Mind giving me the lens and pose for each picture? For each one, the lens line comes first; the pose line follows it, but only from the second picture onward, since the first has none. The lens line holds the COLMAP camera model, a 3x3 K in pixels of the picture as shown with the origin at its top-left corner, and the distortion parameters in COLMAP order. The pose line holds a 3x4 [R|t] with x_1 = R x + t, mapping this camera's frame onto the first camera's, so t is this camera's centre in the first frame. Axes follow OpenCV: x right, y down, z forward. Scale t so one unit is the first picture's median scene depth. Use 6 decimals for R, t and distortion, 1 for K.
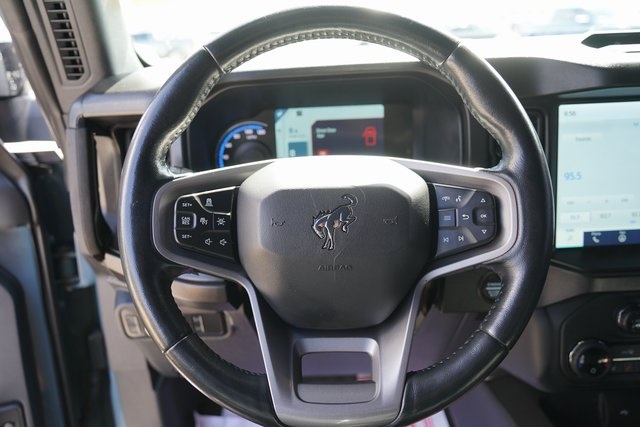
lens RADIAL K [[529.8, 0, 320.0], [0, 529.8, 213.5], [0, 0, 1]] dist [-0.008333, 0.002450]
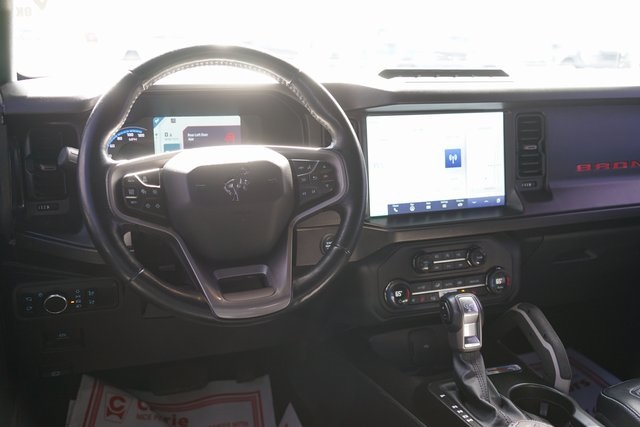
lens RADIAL K [[701.1, 0, 320.0], [0, 701.1, 213.5], [0, 0, 1]] dist [0.146572, 0.000960]
pose [[0.942373, -0.025845, 0.333564, -0.310672], [0.054695, 0.995499, -0.077391, 0.195827], [-0.330063, 0.091175, 0.939545, -0.727407]]
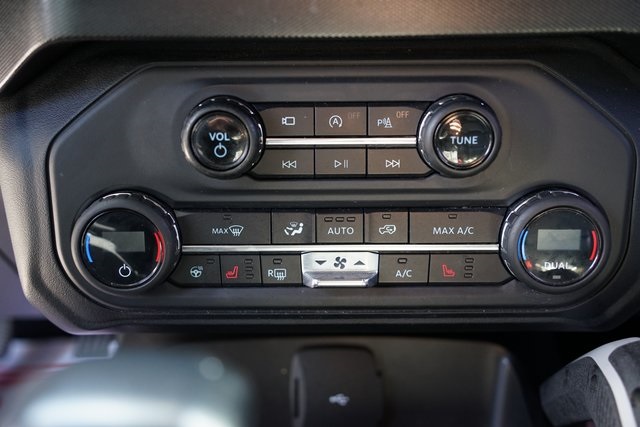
lens RADIAL K [[729.4, 0, 320.0], [0, 729.4, 213.5], [0, 0, 1]] dist [0.122690, 0.005142]
pose [[0.998238, 0.049522, -0.032690, 0.672709], [-0.047094, 0.996345, 0.071261, 0.208796], [0.036099, -0.069596, 0.996922, 0.464438]]
